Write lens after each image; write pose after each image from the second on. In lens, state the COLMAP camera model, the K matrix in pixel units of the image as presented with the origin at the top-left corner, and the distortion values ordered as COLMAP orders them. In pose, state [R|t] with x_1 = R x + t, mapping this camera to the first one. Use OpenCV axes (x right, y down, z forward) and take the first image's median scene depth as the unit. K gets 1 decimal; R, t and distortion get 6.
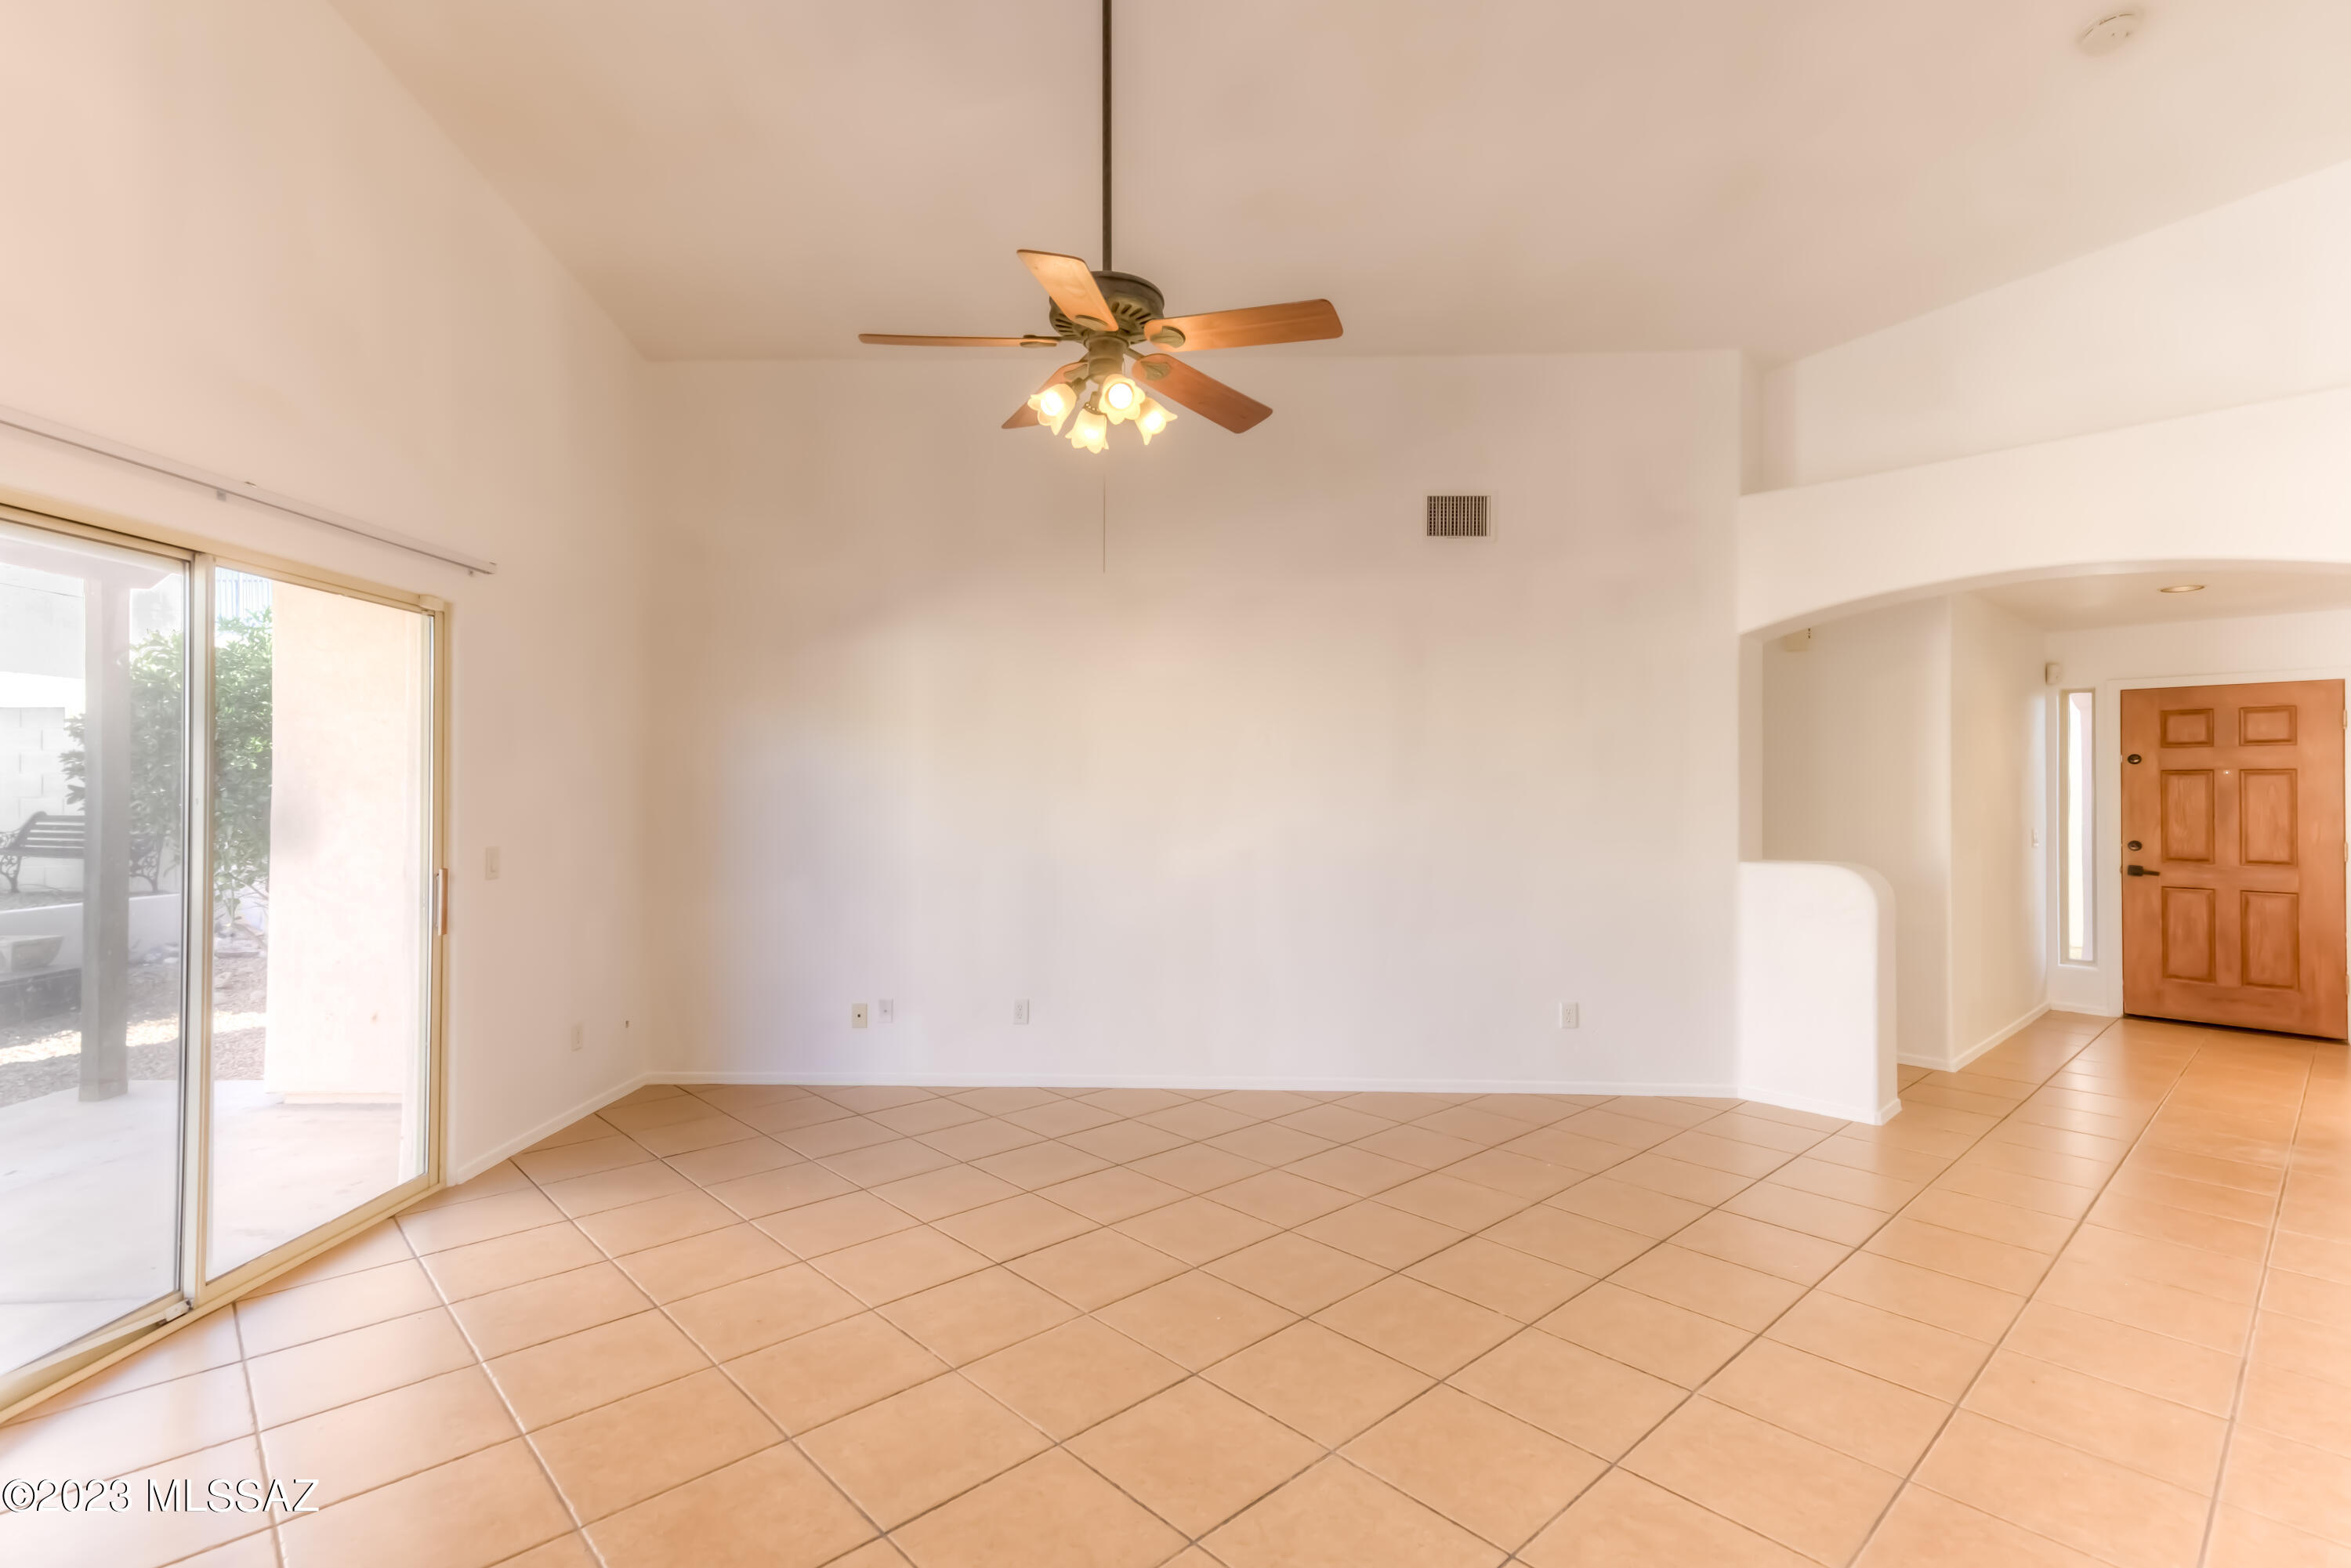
lens RADIAL K [[1093.3, 0, 1161.6], [0, 1093.3, 789.0], [0, 0, 1]] dist [0.023887, 0.001195]
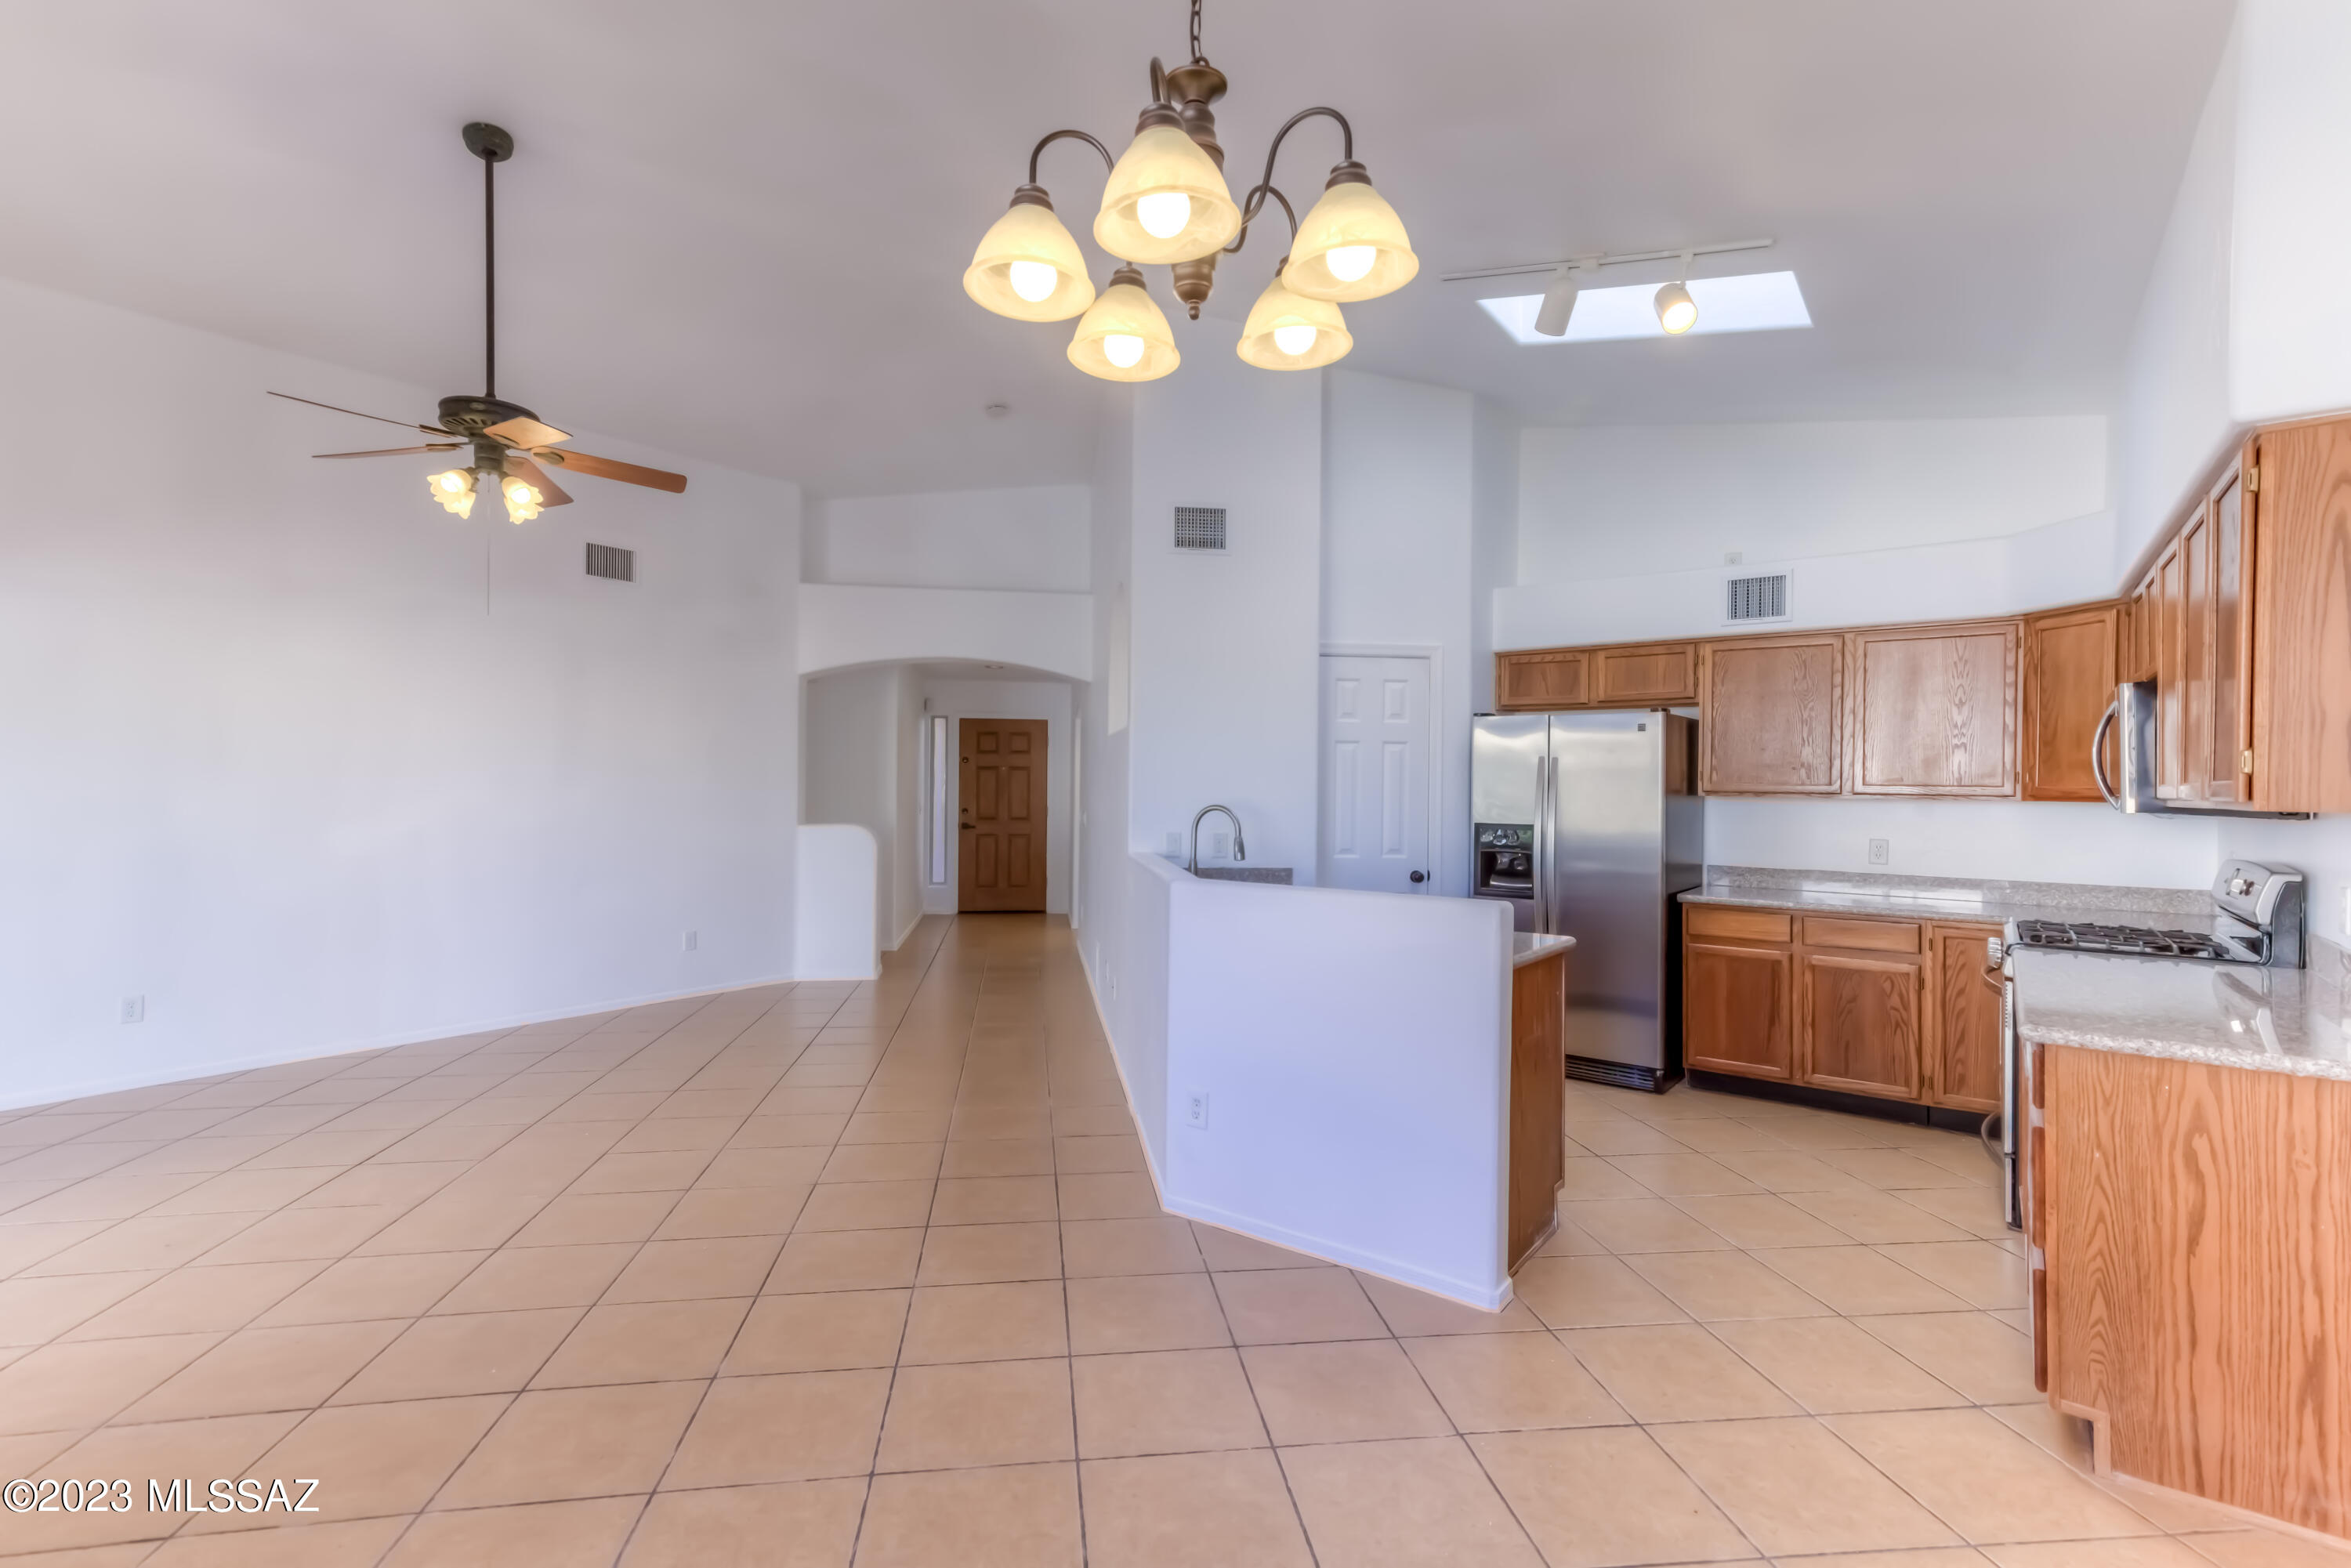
lens RADIAL K [[1093.3, 0, 1153.7], [0, 1093.3, 778.6], [0, 0, 1]] dist [0.023887, 0.001195]
pose [[0.589003, 0.004905, 0.808116, -0.316125], [-0.009286, 0.999957, 0.000699, -0.002350], [-0.808077, -0.007916, 0.589023, -0.219689]]
